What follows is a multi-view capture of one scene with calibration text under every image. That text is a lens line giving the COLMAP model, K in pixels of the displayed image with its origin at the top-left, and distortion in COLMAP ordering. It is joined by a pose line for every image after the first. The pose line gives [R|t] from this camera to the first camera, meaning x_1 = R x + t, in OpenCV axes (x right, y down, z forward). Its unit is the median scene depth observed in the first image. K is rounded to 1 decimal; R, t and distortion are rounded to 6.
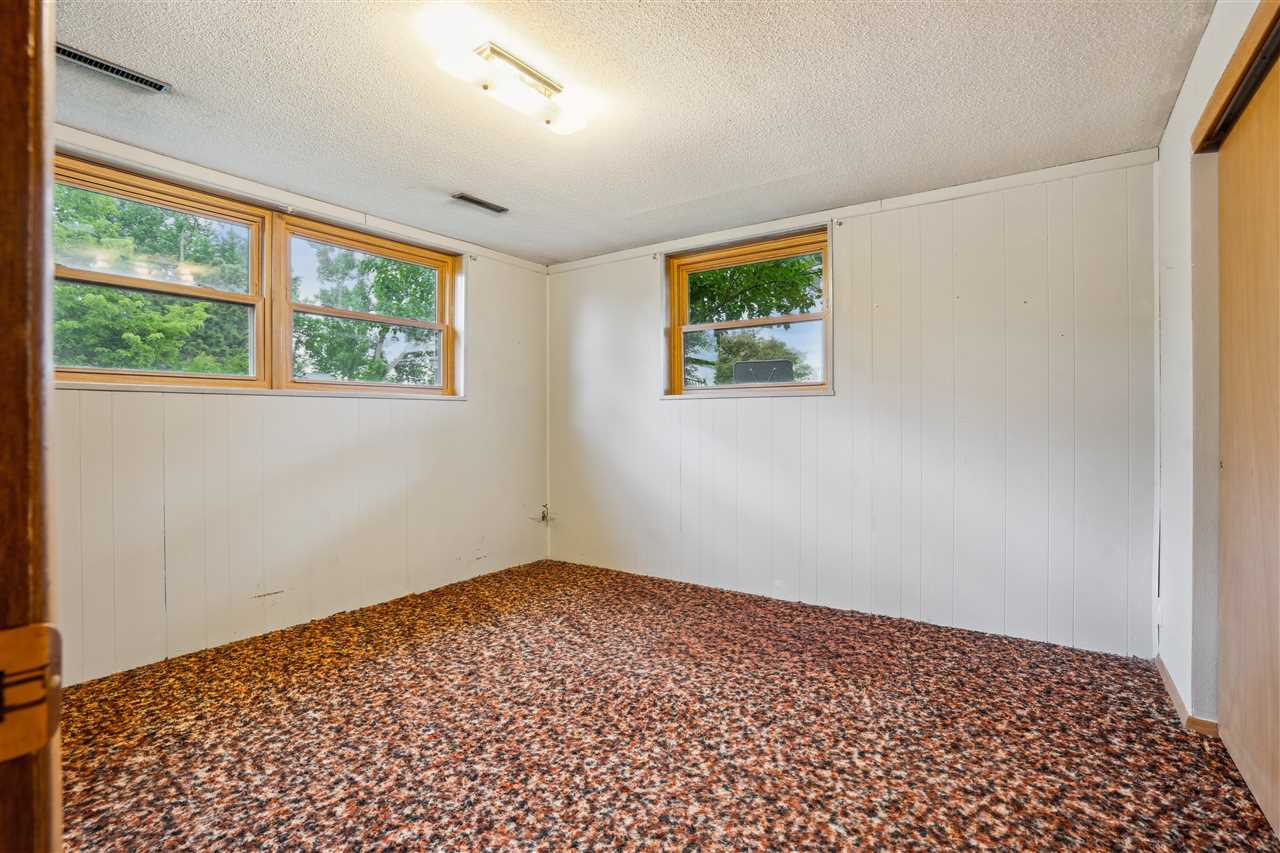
lens RADIAL K [[601.5, 0, 639.0], [0, 601.5, 426.9], [0, 0, 1]] dist [-0.030668, -0.000359]
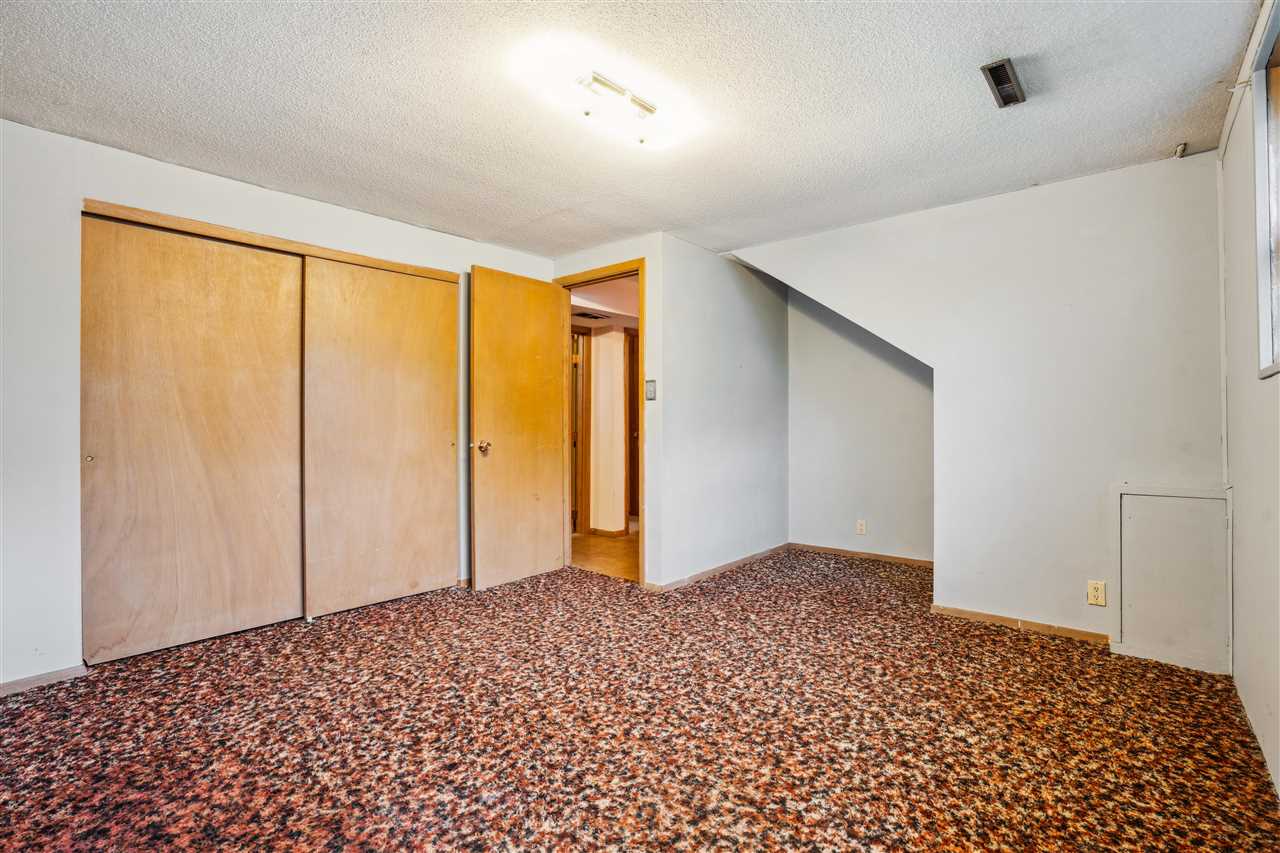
lens RADIAL K [[601.5, 0, 640.3], [0, 601.5, 421.6], [0, 0, 1]] dist [-0.030668, -0.000359]
pose [[-0.994460, 0.006402, 0.104923, -0.354263], [0.007002, 0.999961, 0.005356, -0.017392], [-0.104885, 0.006061, -0.994466, 2.042235]]
